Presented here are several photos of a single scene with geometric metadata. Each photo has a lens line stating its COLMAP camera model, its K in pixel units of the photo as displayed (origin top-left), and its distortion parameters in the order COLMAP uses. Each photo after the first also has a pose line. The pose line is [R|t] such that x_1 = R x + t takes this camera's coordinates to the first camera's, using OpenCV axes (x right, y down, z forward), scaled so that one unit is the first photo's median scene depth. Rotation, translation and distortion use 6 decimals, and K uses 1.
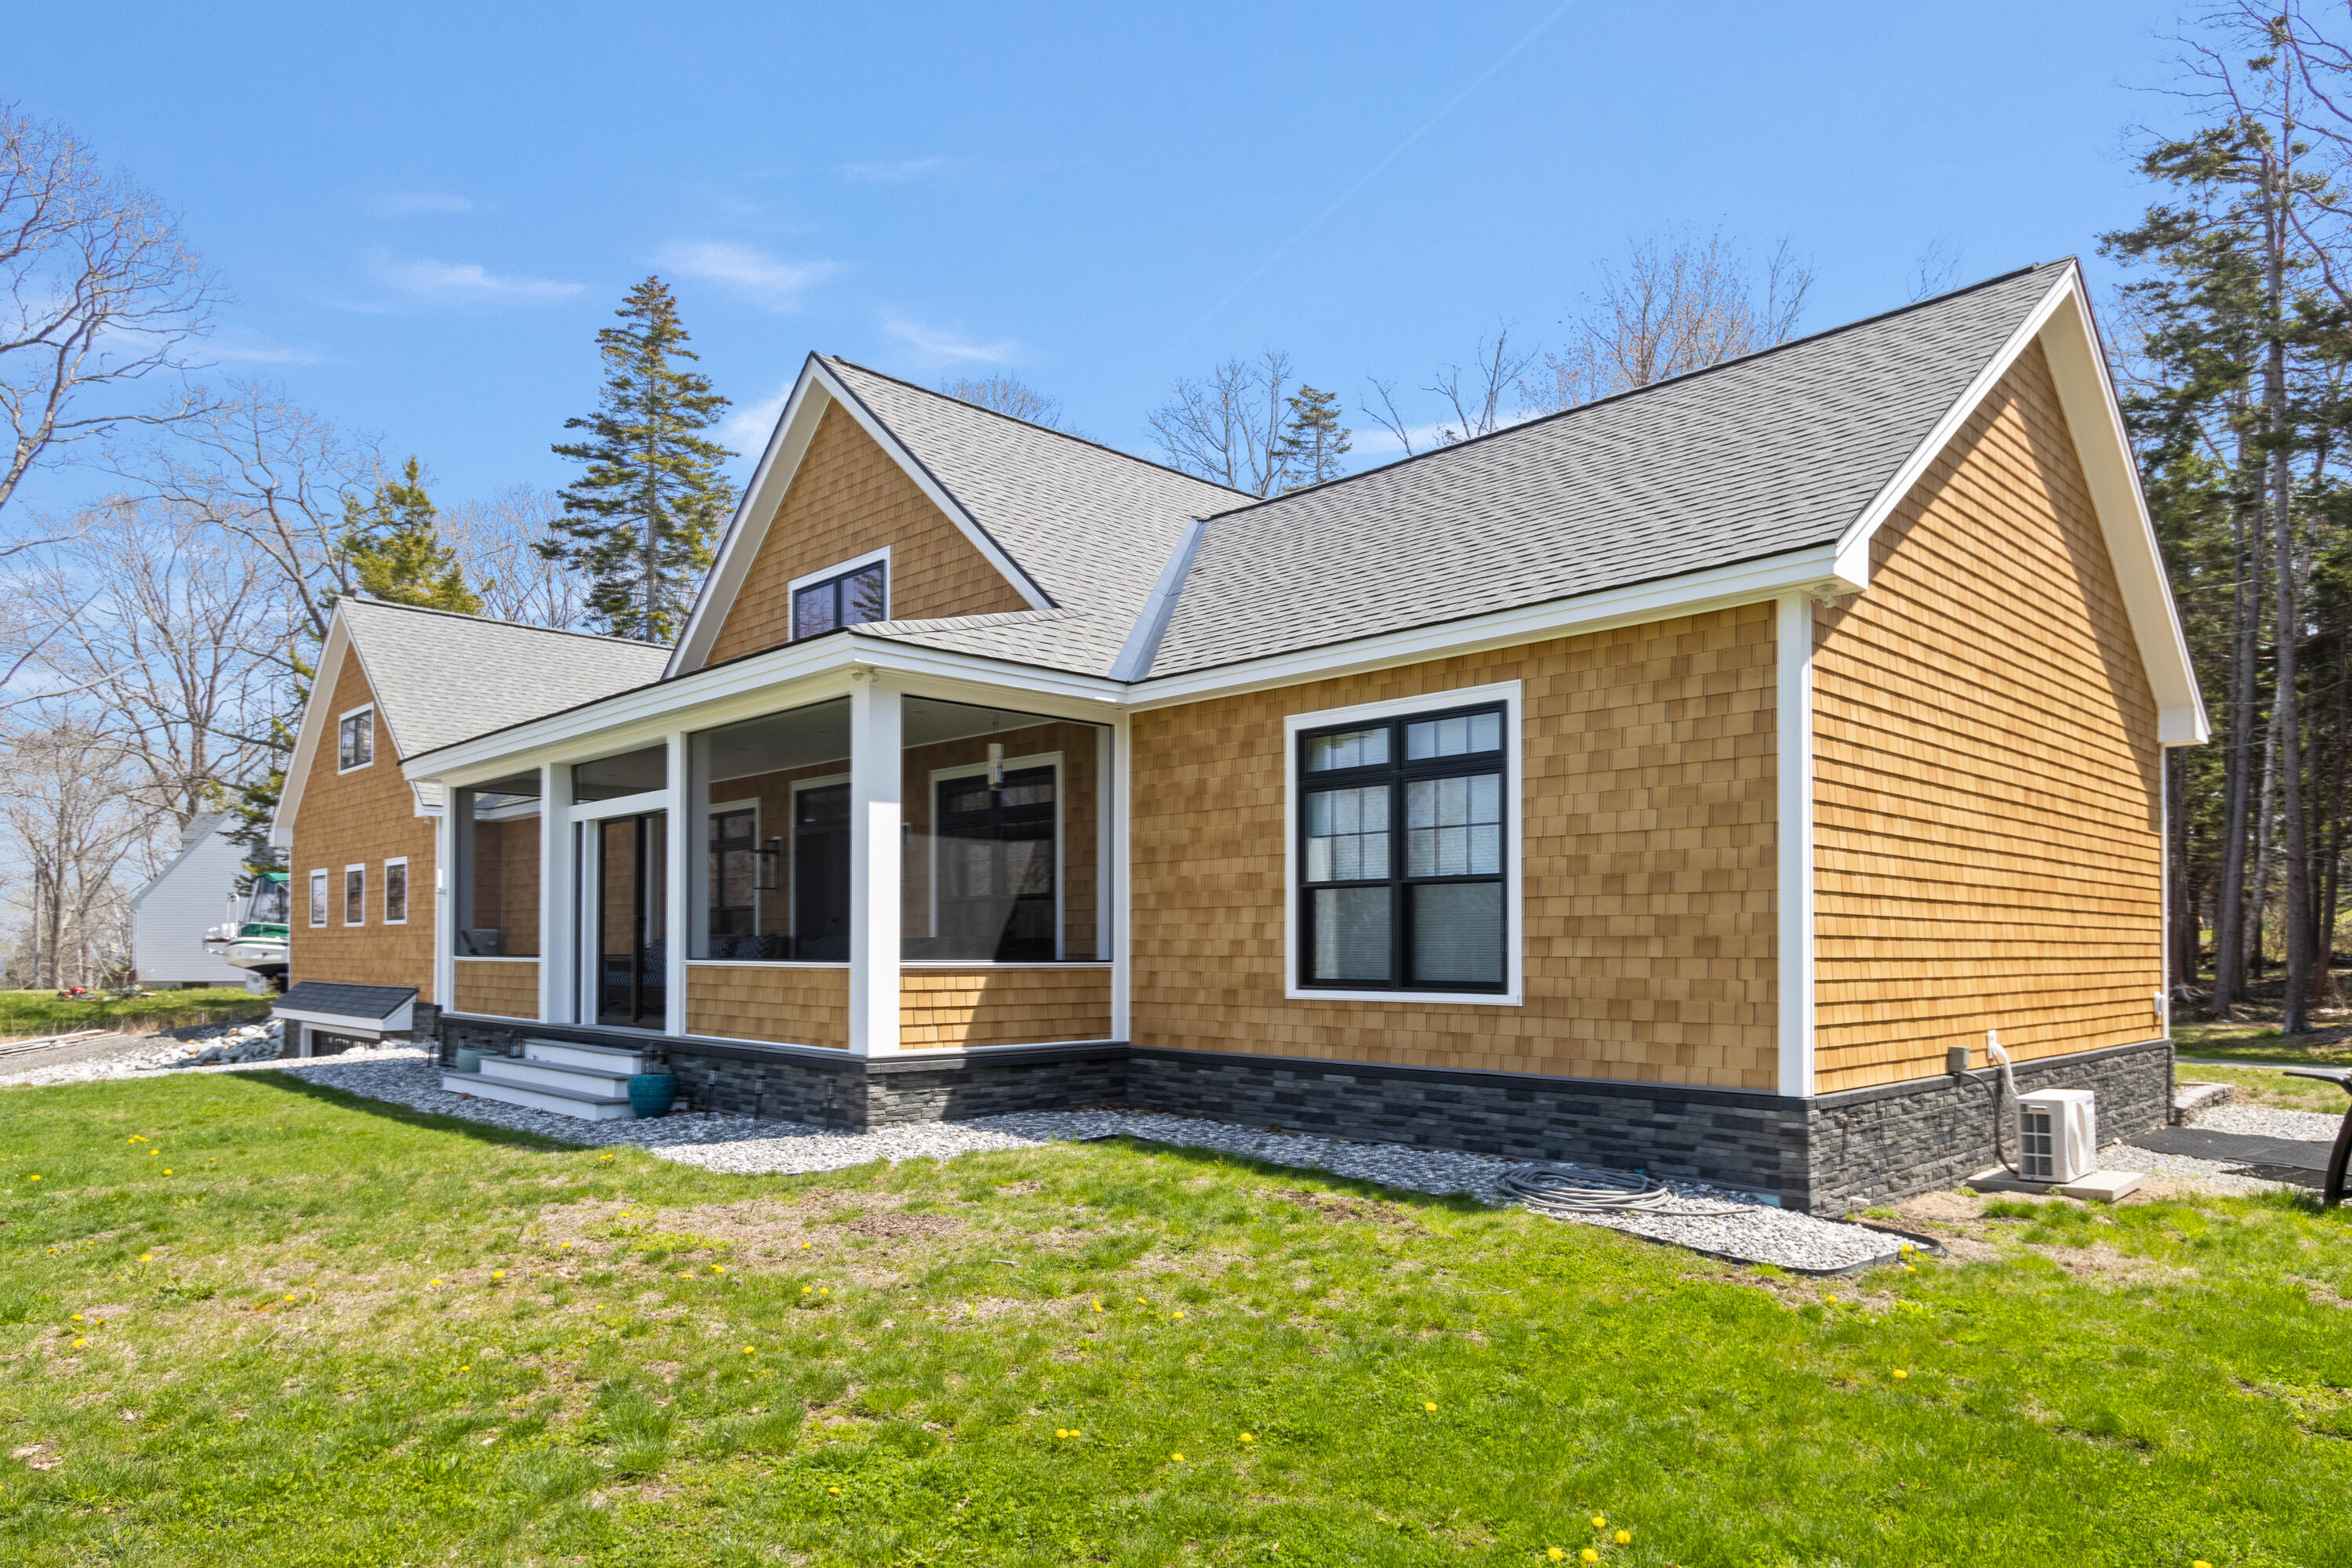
lens RADIAL K [[1397.8, 0, 1137.8], [0, 1397.8, 774.3], [0, 0, 1]] dist [0.000046, -0.000648]
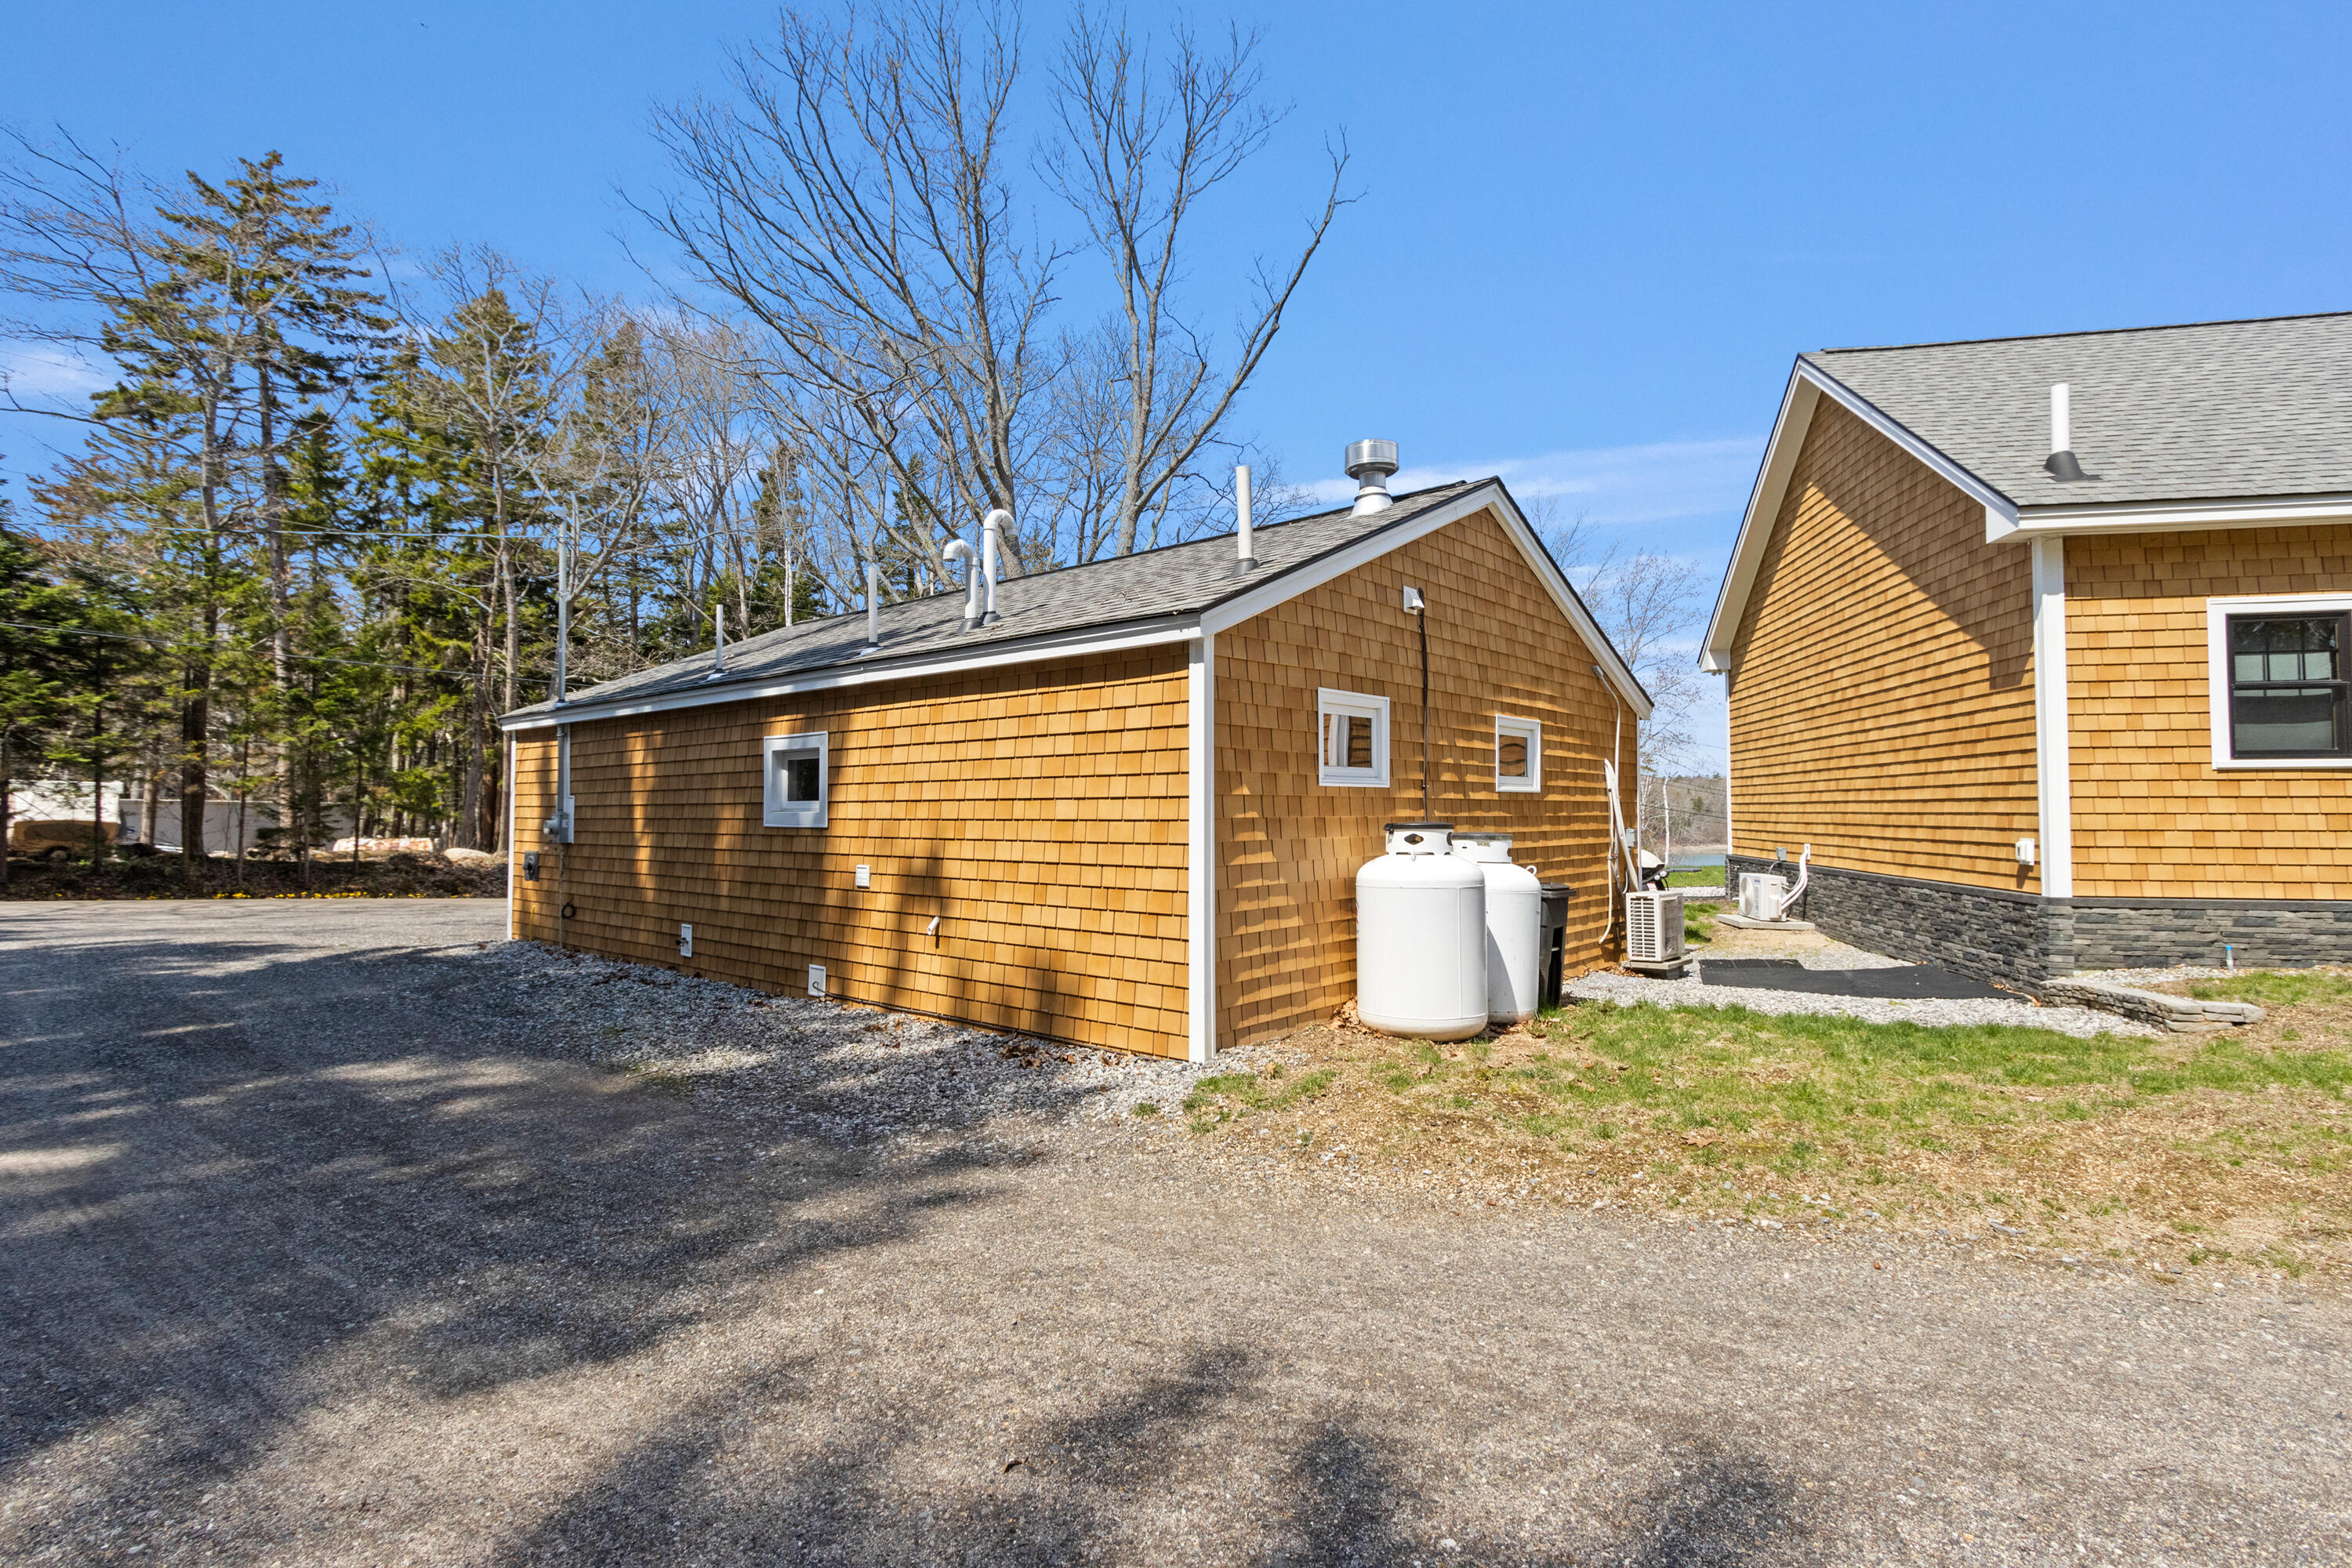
lens RADIAL K [[1099.7, 0, 1176.7], [0, 1099.7, 768.8], [0, 0, 1]] dist [0.003140, 0.000618]
pose [[-0.808352, -0.027708, -0.588048, 2.321545], [0.067371, 0.987975, -0.139163, 0.258881], [0.584832, -0.152110, -0.796765, 1.860246]]
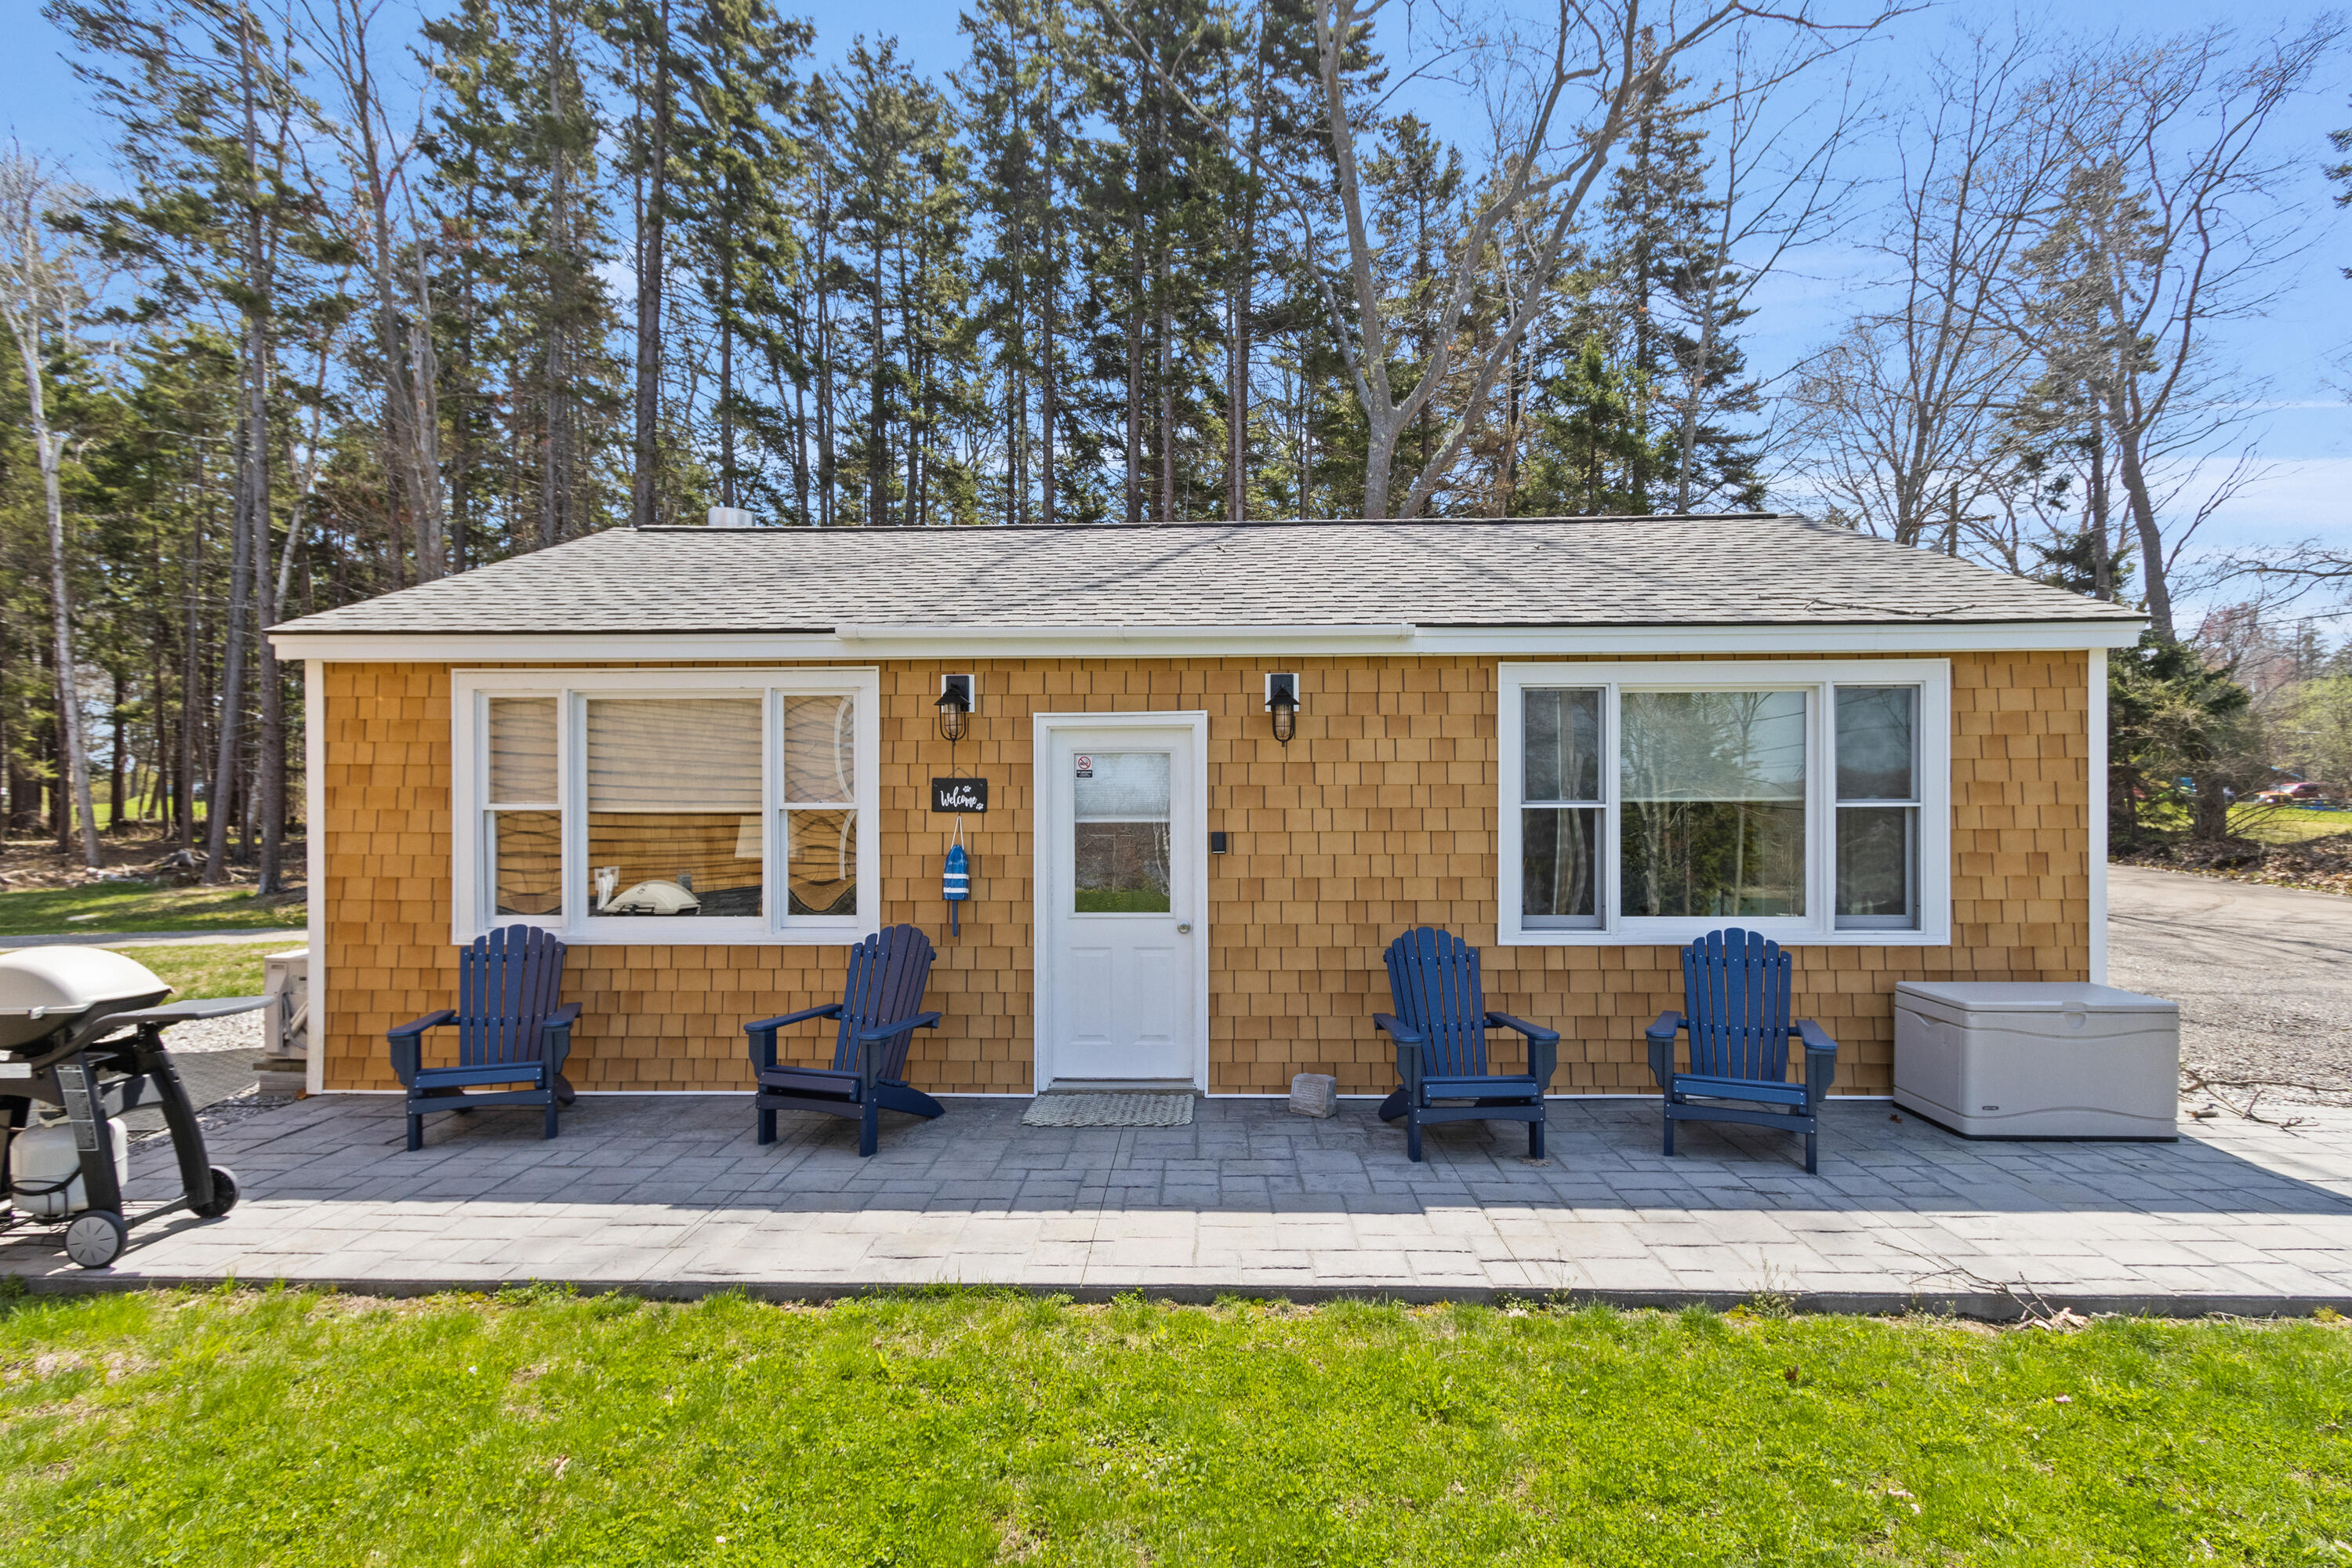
lens RADIAL K [[1142.0, 0, 1207.9], [0, 1142.0, 829.6], [0, 0, 1]] dist [0.001345, 0.000118]
pose [[0.251492, -0.014127, 0.967756, 0.551309], [-0.116096, 0.992234, 0.044654, 0.066146], [-0.960871, -0.123583, 0.247899, 0.414272]]
